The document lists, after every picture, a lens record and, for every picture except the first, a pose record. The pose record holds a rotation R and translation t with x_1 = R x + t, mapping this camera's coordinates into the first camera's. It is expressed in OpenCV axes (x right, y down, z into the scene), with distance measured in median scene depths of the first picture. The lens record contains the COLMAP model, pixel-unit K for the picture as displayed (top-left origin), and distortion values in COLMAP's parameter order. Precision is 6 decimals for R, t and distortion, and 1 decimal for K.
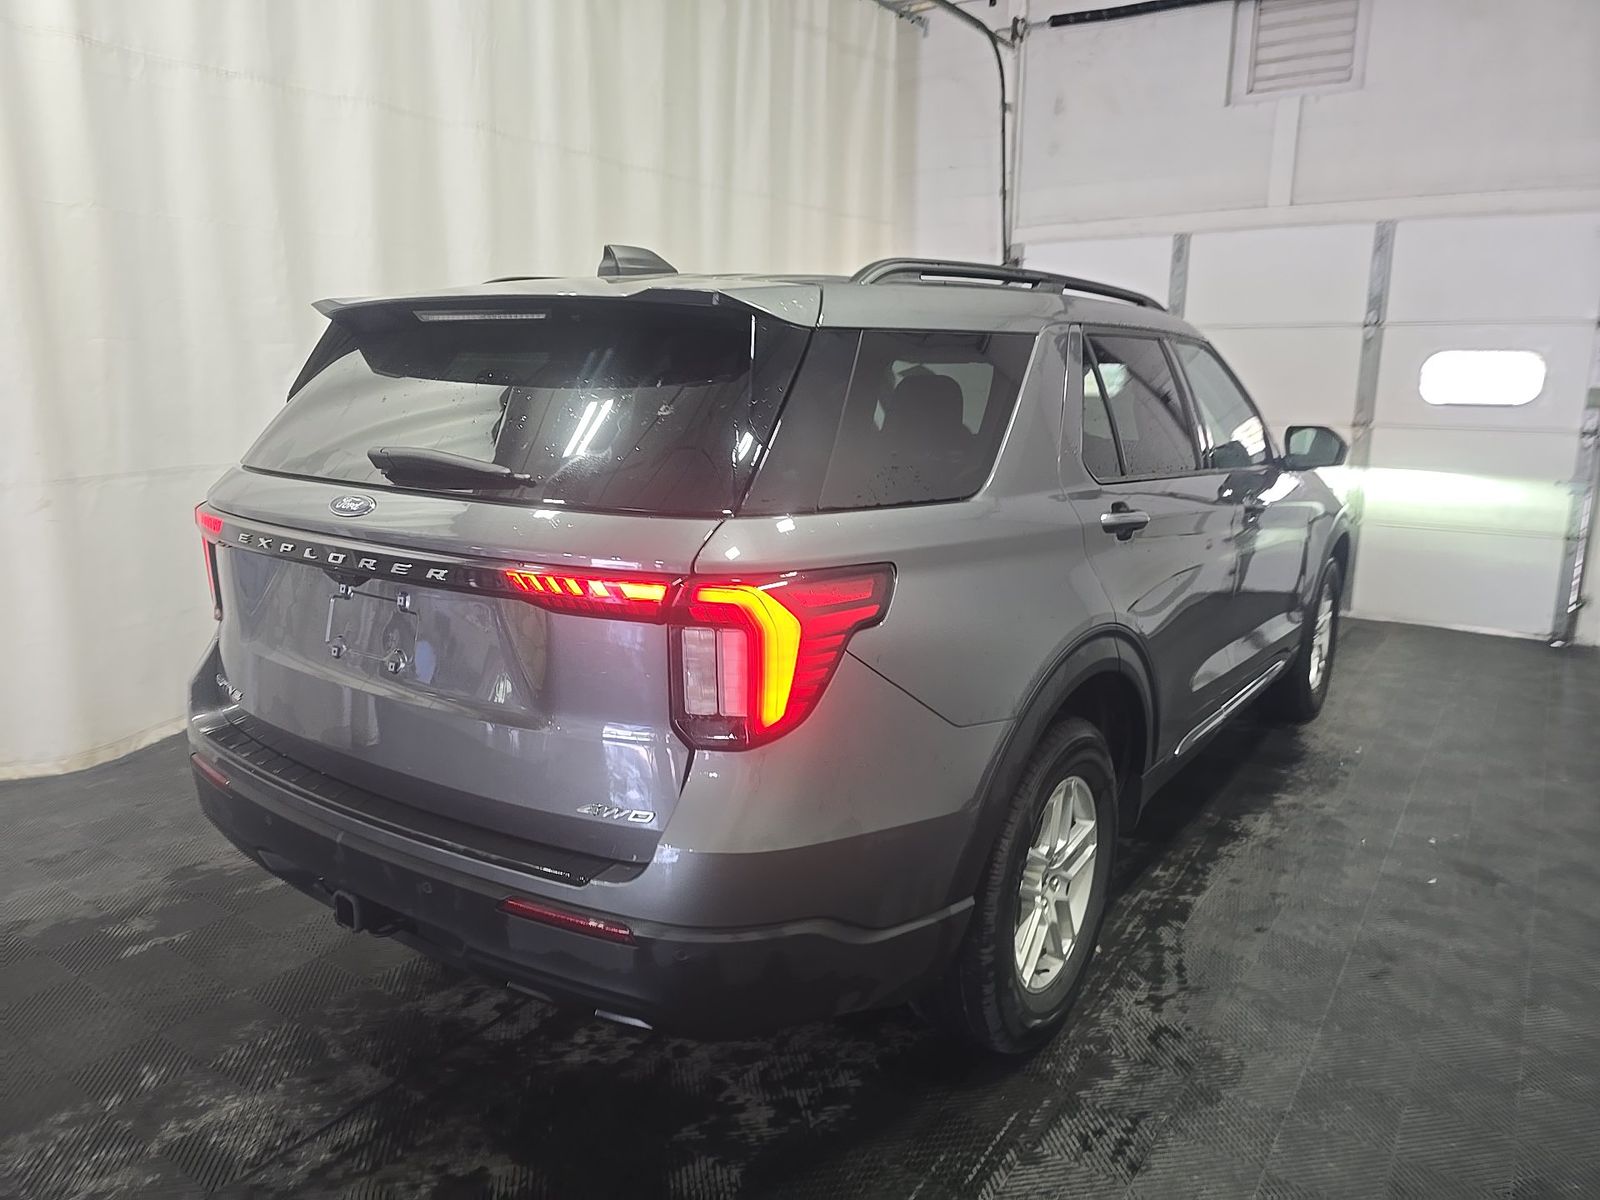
lens RADIAL K [[1067.3, 0, 800.0], [0, 1067.3, 600.0], [0, 0, 1]] dist [0.001083, -0.004785]
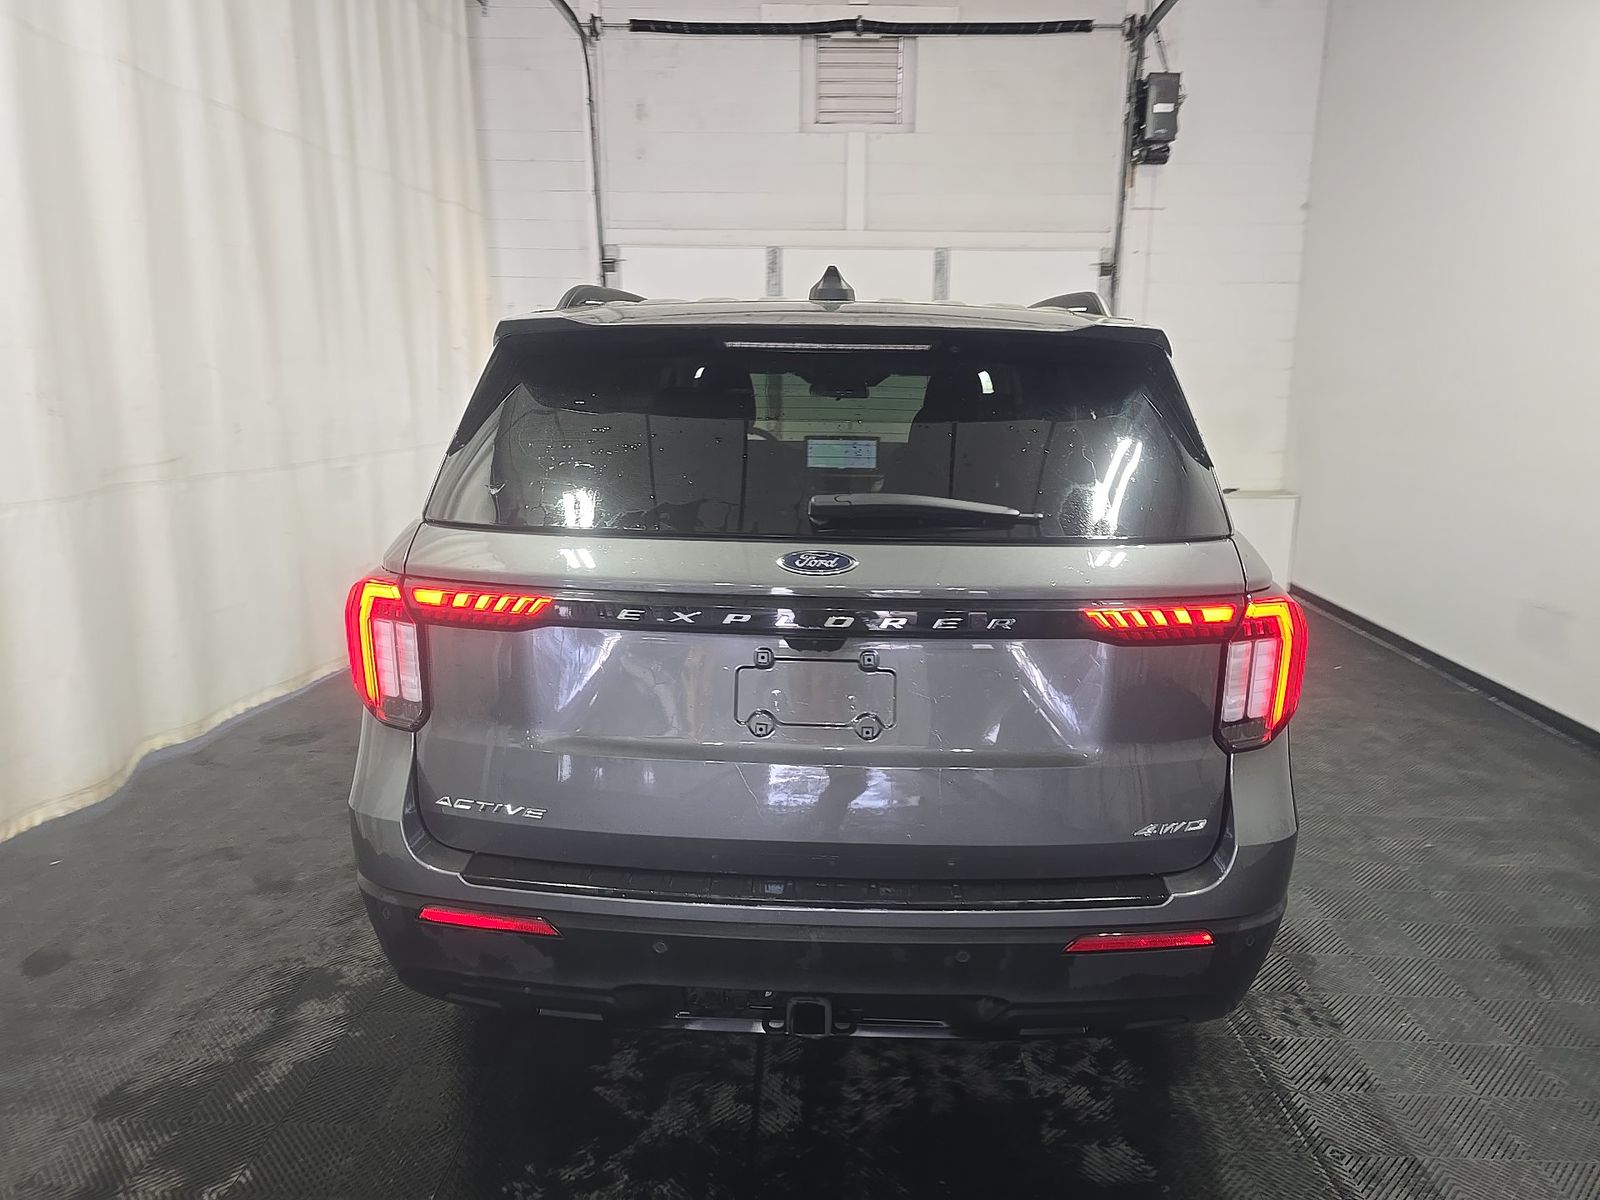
lens RADIAL K [[1062.0, 0, 800.0], [0, 1062.0, 600.0], [0, 0, 1]] dist [0.057726, -0.076285]
pose [[0.845006, -0.110655, 0.523182, -0.254029], [0.106576, 0.993578, 0.038012, -0.025857], [-0.524028, 0.023639, 0.851373, 0.072430]]
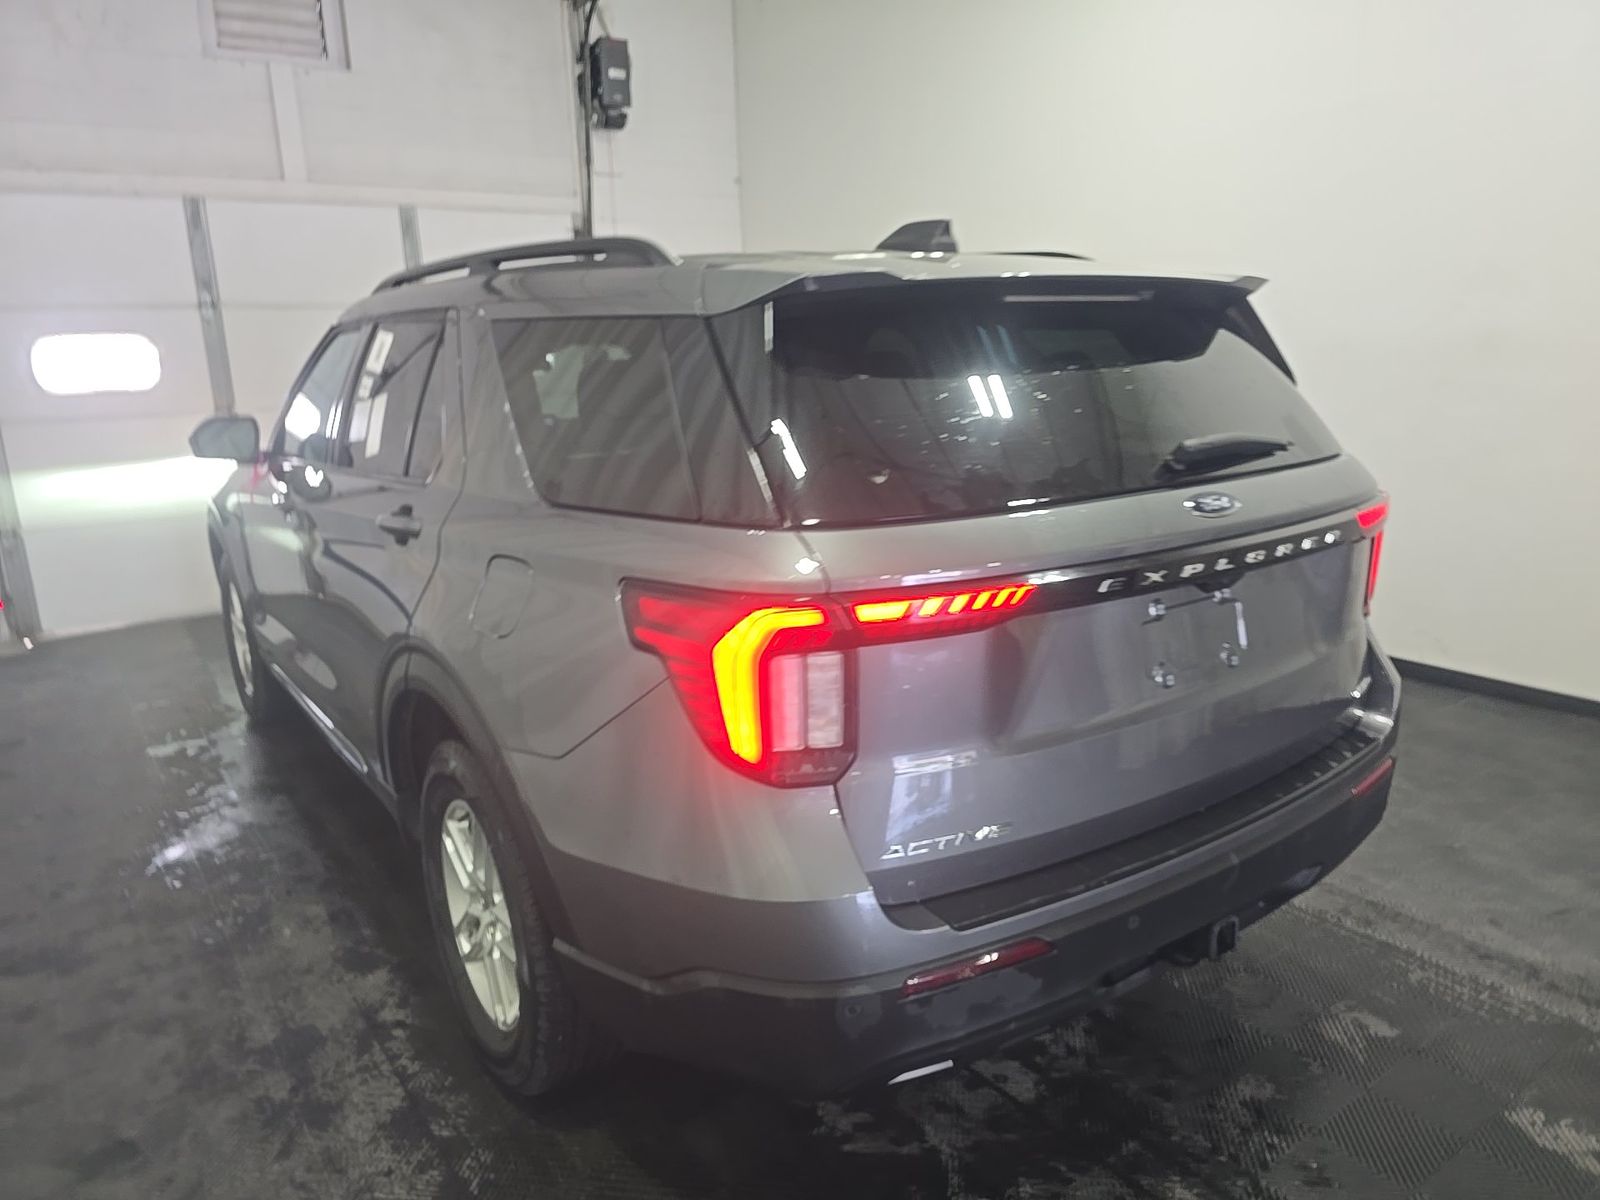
lens RADIAL K [[1141.6, 0, 800.5], [0, 1141.6, 625.1], [0, 0, 1]] dist [-0.047913, 0.003538]
pose [[0.311400, -0.244093, 0.918395, -0.438355], [0.219992, 0.958711, 0.180216, -0.076258], [-0.924464, 0.145920, 0.352241, 0.314441]]
